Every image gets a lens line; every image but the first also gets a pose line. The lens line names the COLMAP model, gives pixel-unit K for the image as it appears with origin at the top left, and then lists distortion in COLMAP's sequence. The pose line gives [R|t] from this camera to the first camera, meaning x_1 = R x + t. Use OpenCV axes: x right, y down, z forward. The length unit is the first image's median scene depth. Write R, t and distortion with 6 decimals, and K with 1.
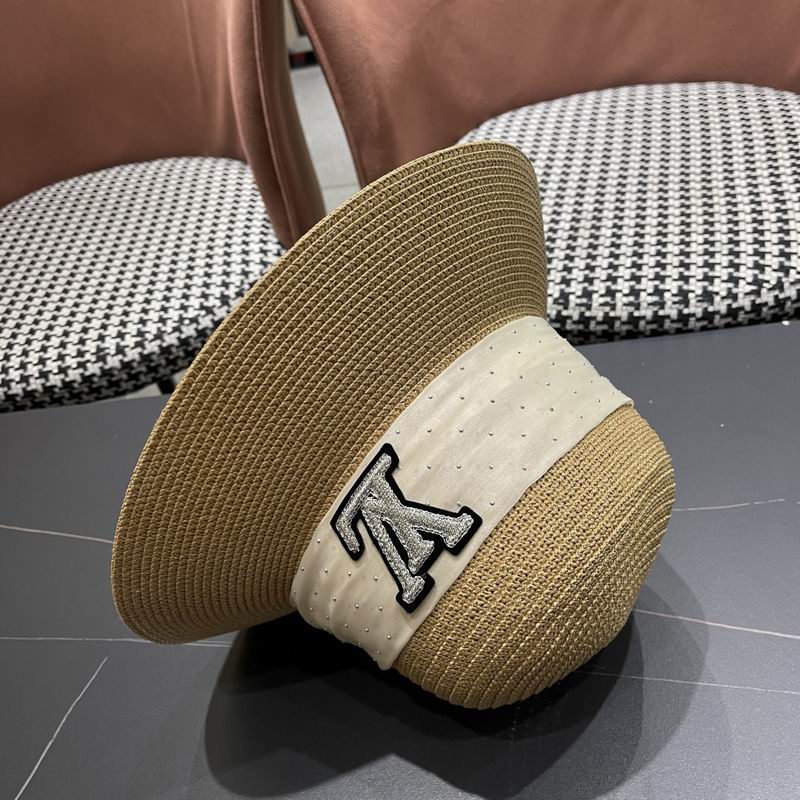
lens RADIAL K [[831.3, 0, 406.4], [0, 831.3, 404.5], [0, 0, 1]] dist [0.016210, 0.000000]
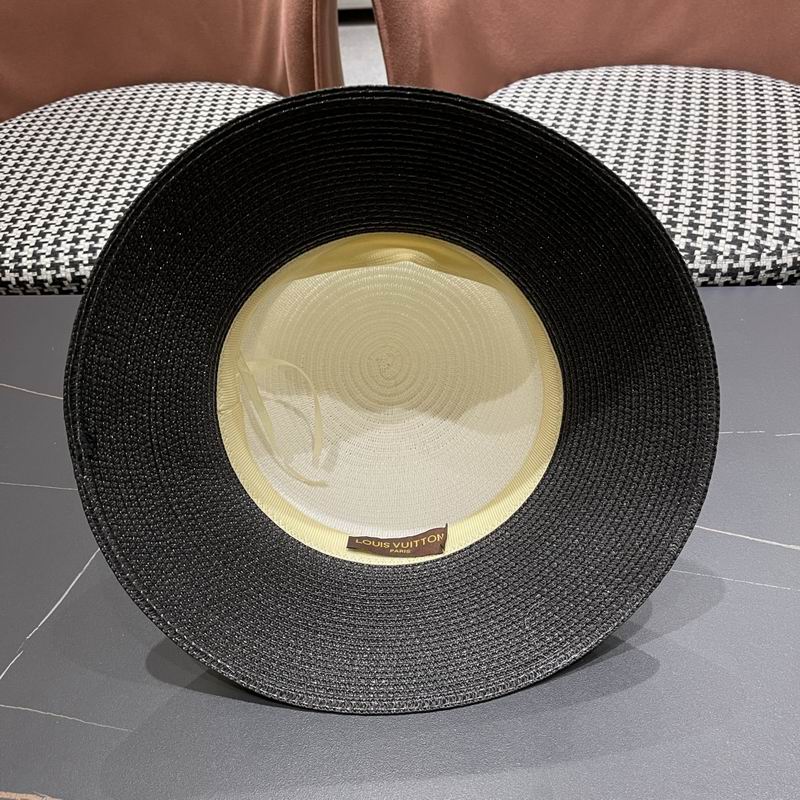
lens RADIAL K [[831.3, 0, 405.7], [0, 831.3, 411.1], [0, 0, 1]] dist [0.016210, 0.000000]
pose [[0.993118, 0.110153, 0.039787, -0.044918], [-0.111050, 0.993591, 0.021084, 0.077873], [-0.037209, -0.025357, 0.998986, -0.059064]]
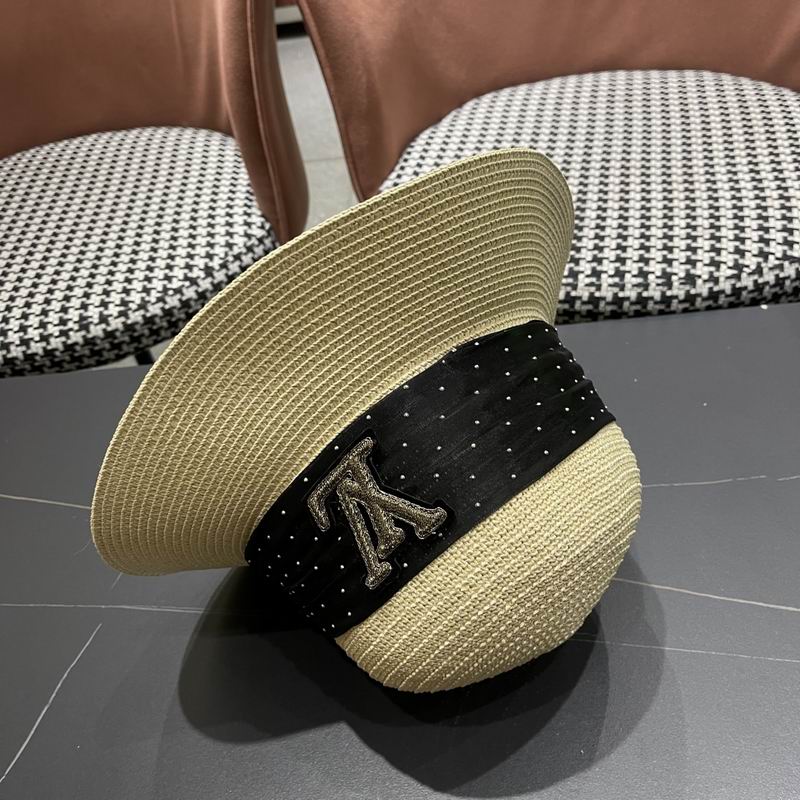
lens RADIAL K [[831.3, 0, 398.4], [0, 831.3, 391.8], [0, 0, 1]] dist [0.016210, 0.000000]
pose [[0.998791, 0.018562, 0.045509, -0.035394], [-0.019033, 0.999770, 0.009928, 0.004831], [-0.045314, -0.010783, 0.998915, -0.010447]]
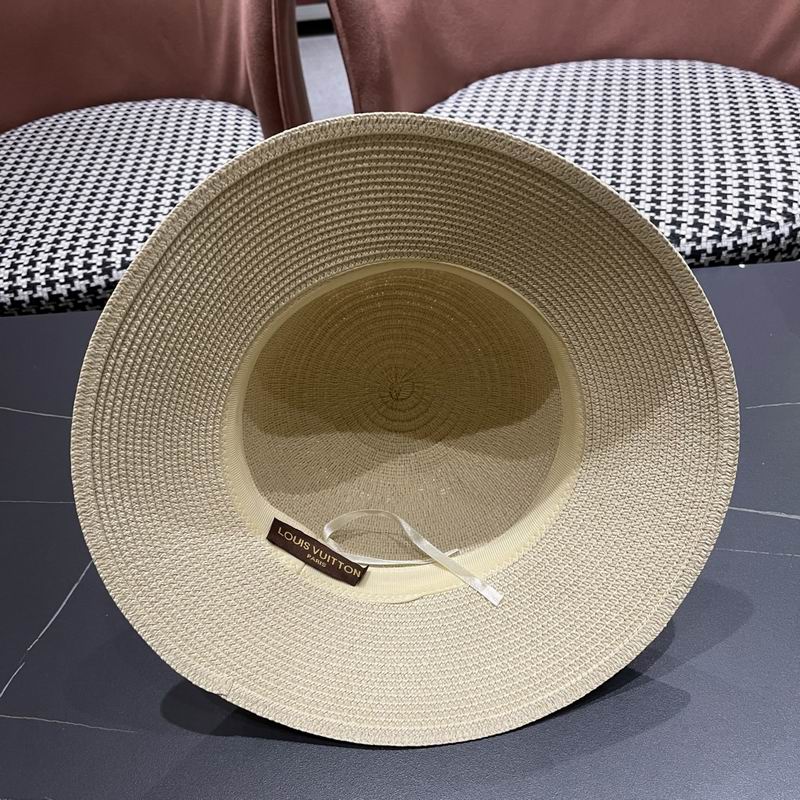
lens RADIAL K [[831.3, 0, 400.9], [0, 831.3, 403.0], [0, 0, 1]] dist [0.016210, 0.000000]
pose [[0.996985, 0.051585, 0.057969, -0.047088], [-0.051871, 0.998648, 0.003436, 0.087578], [-0.057713, -0.006432, 0.998312, -0.076345]]
